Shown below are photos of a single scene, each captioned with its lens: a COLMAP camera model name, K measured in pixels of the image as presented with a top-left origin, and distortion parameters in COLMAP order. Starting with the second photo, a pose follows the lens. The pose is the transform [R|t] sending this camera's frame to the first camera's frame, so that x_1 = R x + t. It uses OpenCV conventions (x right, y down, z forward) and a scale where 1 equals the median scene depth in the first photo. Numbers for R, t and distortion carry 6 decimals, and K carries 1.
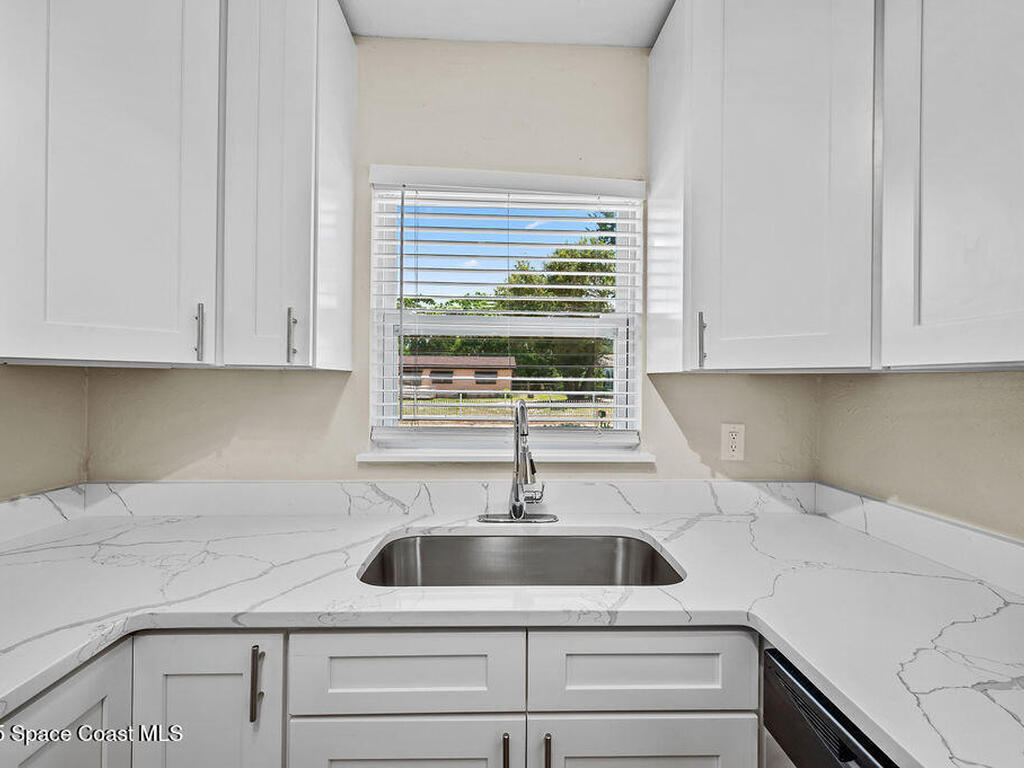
lens RADIAL K [[453.1, 0, 514.3], [0, 453.1, 384.4], [0, 0, 1]] dist [0.000890, -0.001112]
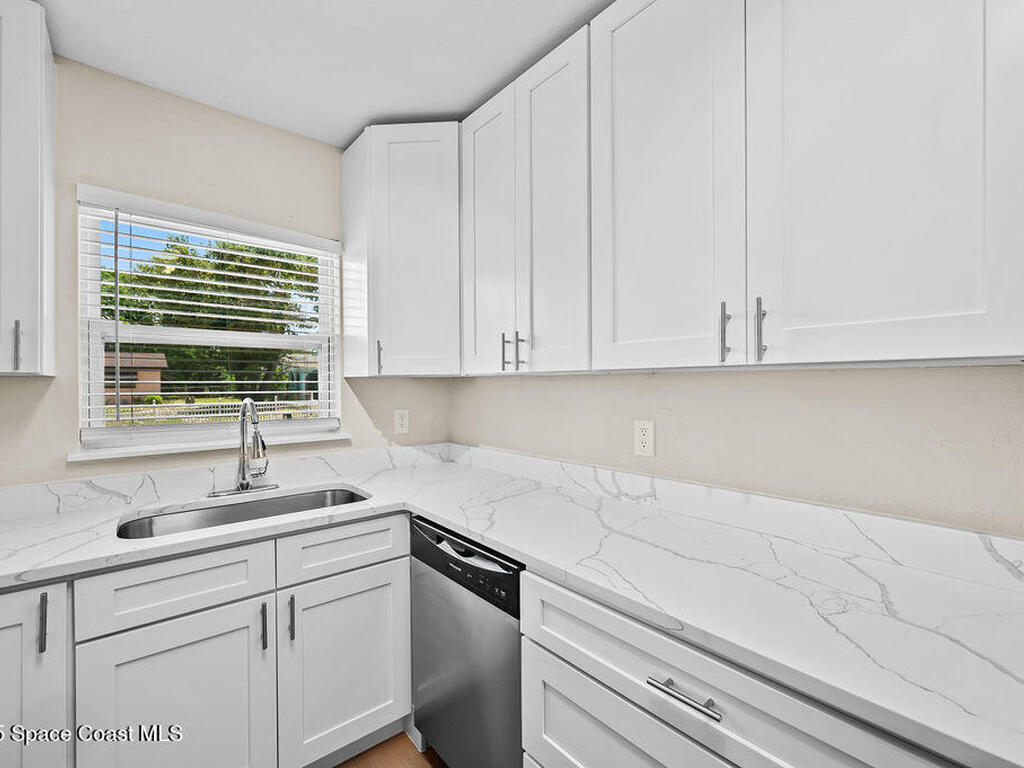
lens RADIAL K [[453.1, 0, 514.3], [0, 453.1, 384.4], [0, 0, 1]] dist [0.000890, -0.001112]
pose [[0.788159, -0.014465, 0.615302, -0.170314], [0.015628, 0.999872, 0.003488, 0.001615], [-0.615273, 0.006867, 0.788284, -0.474095]]
